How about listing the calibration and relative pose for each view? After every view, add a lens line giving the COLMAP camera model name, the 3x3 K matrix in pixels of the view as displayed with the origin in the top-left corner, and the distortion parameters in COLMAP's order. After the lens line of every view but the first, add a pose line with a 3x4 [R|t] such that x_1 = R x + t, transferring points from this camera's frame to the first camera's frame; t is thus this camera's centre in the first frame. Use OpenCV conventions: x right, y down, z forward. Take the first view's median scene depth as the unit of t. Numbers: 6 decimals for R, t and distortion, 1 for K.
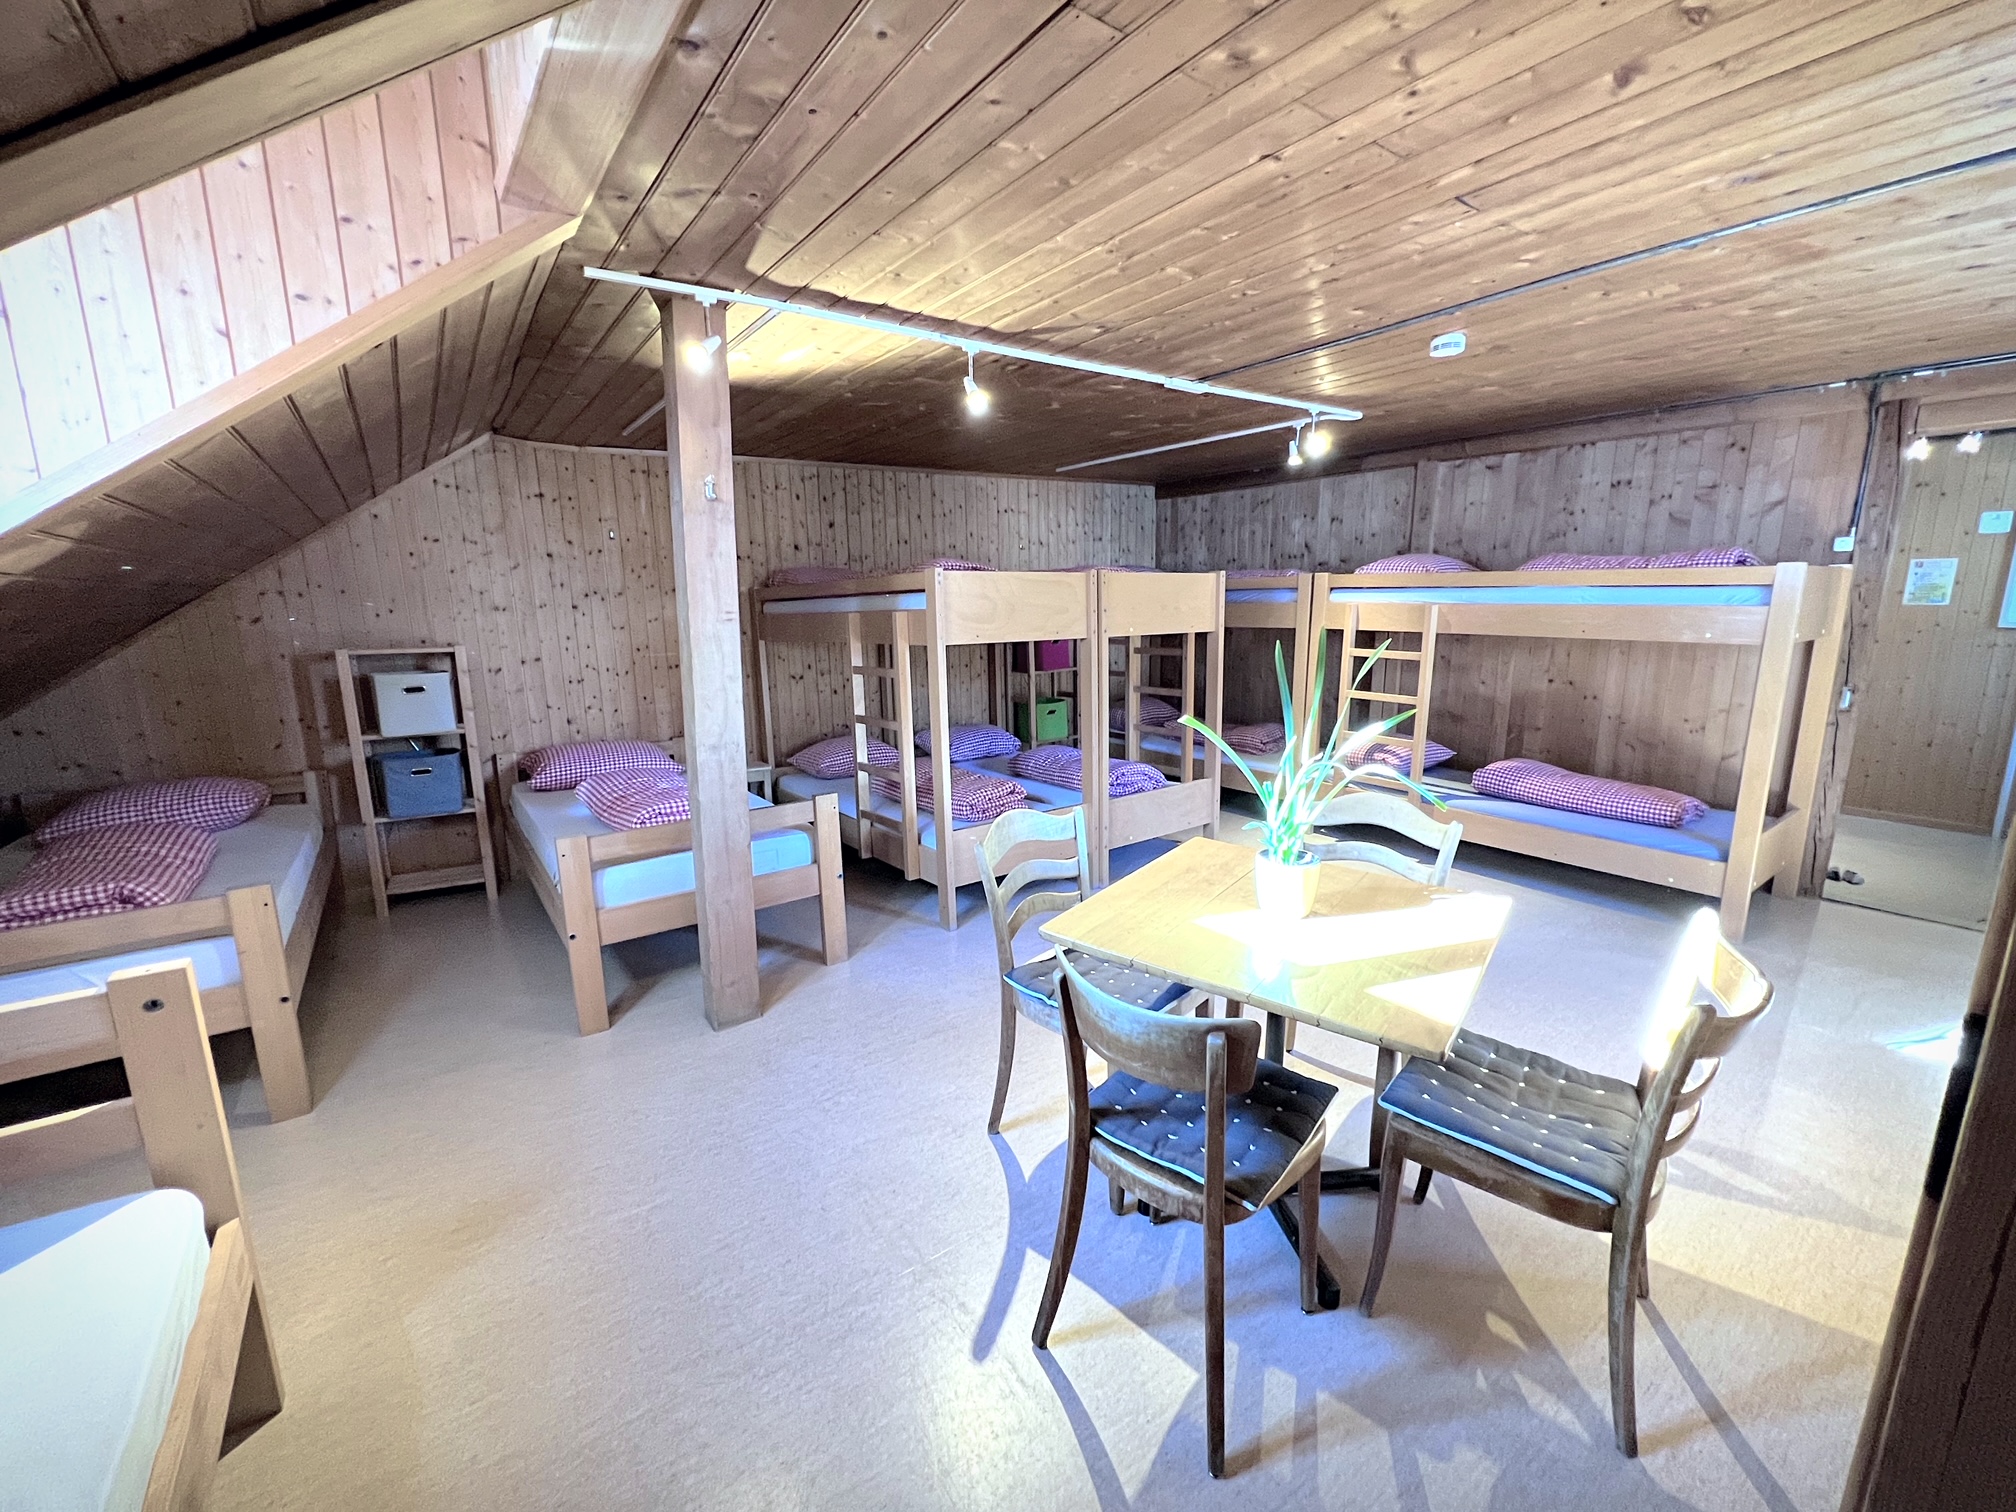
lens RADIAL K [[815.0, 0, 1008.0], [0, 815.0, 756.0], [0, 0, 1]] dist [0.000233, 0.000171]
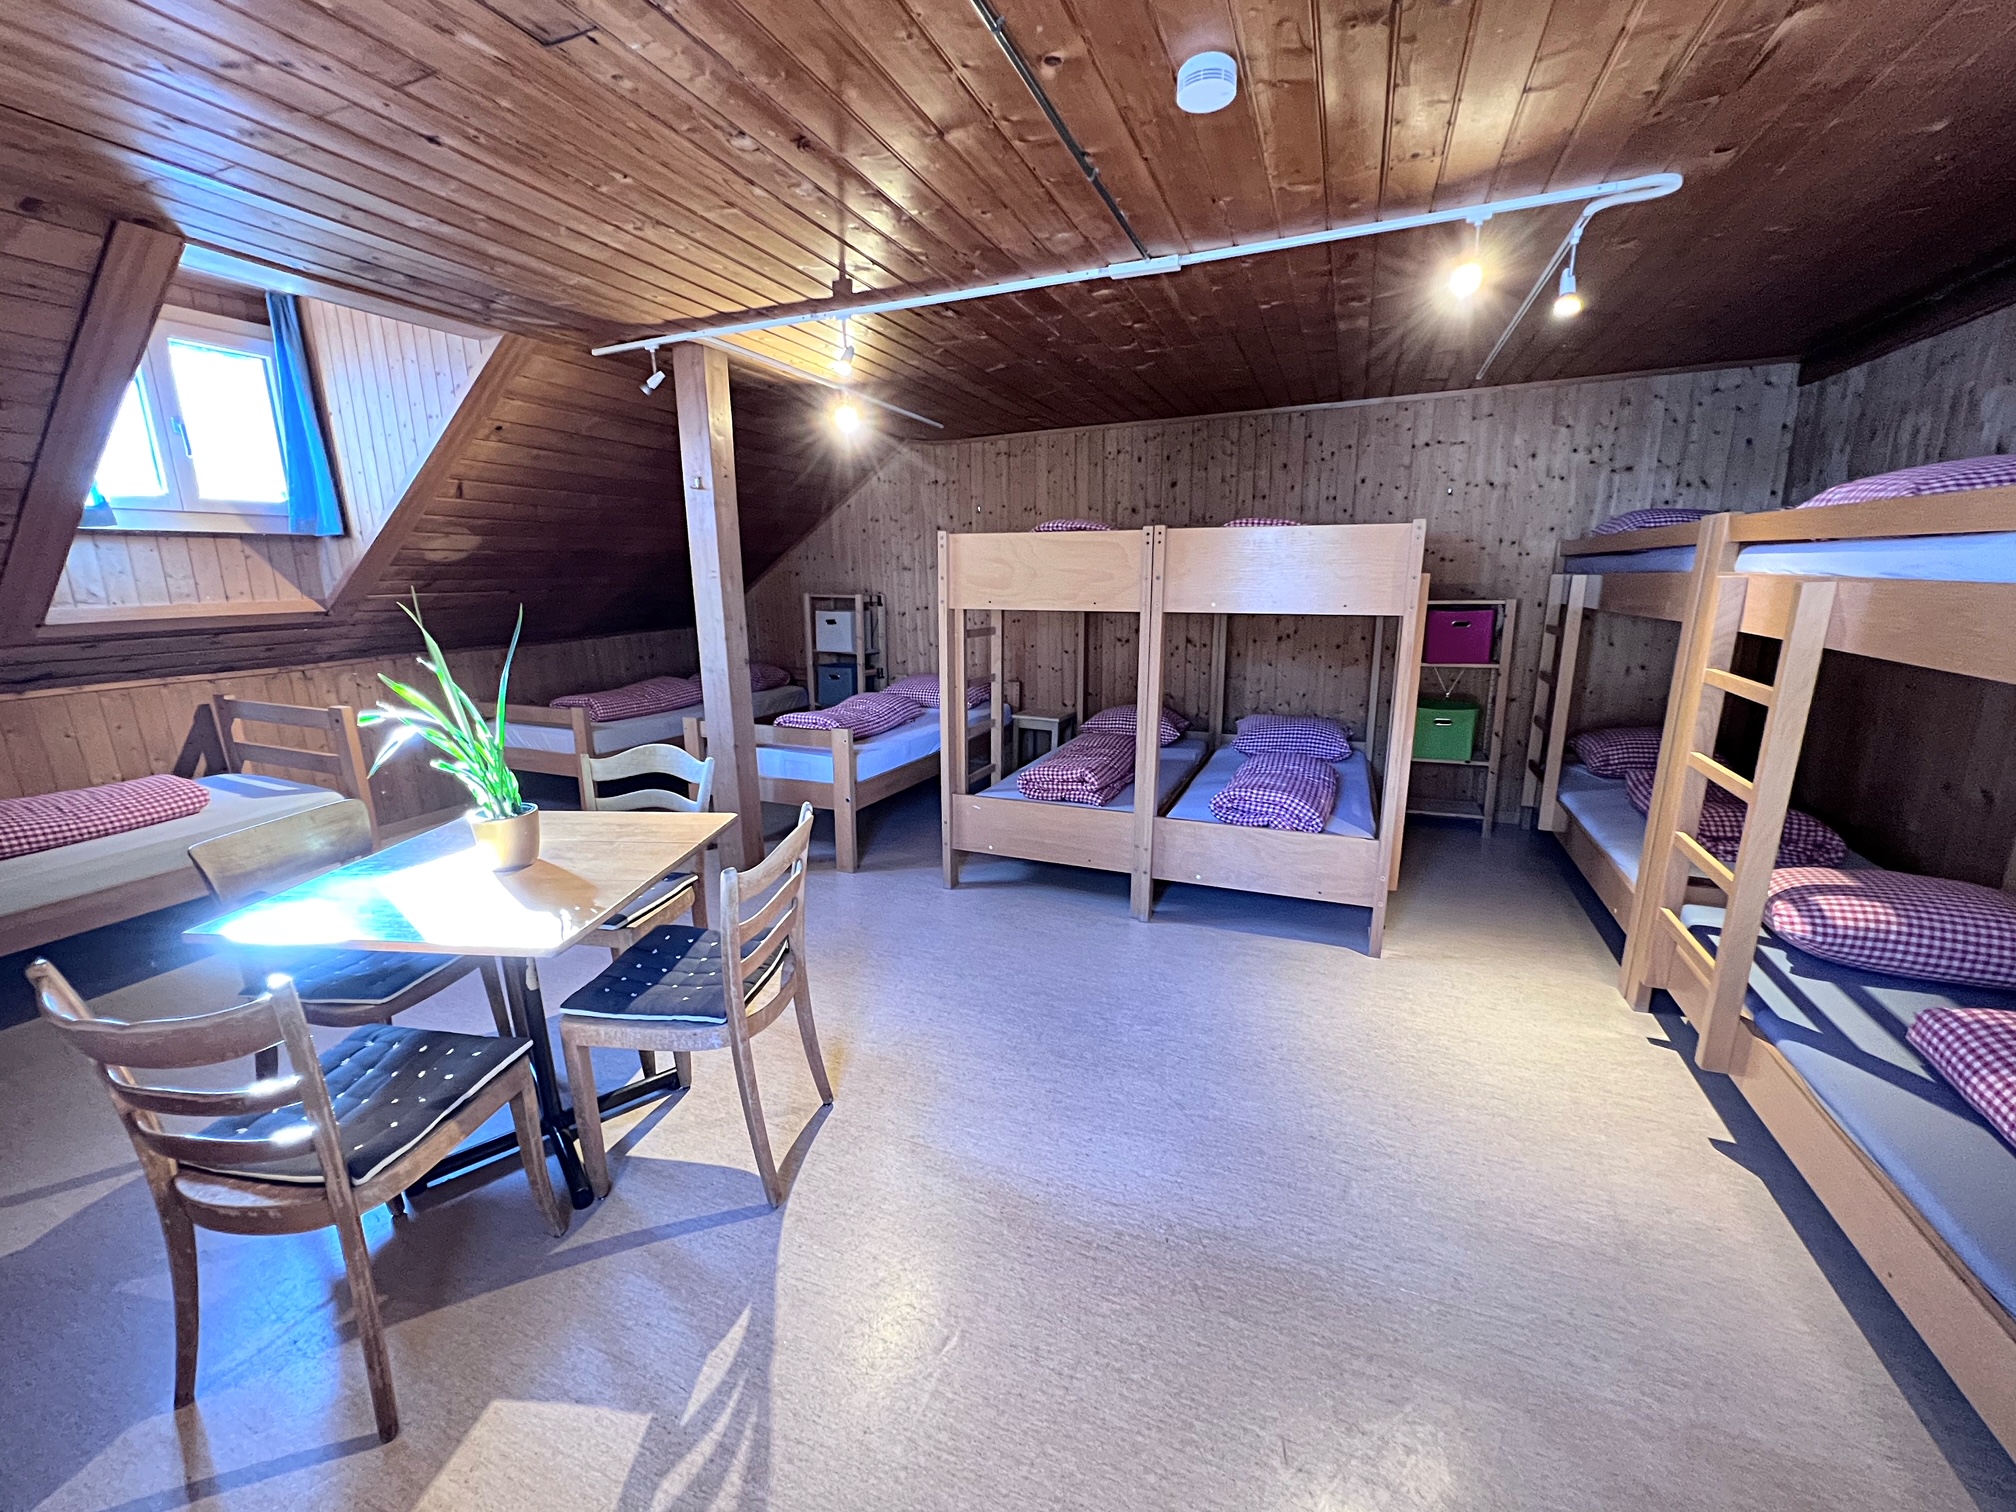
lens RADIAL K [[807.6, 0, 1008.0], [0, 807.6, 756.0], [0, 0, 1]] dist [0.000286, 0.000164]
pose [[0.529264, 0.200355, -0.824462, 0.654691], [-0.163113, 0.977620, 0.132864, -0.081060], [0.832630, 0.064160, 0.550100, 0.413834]]
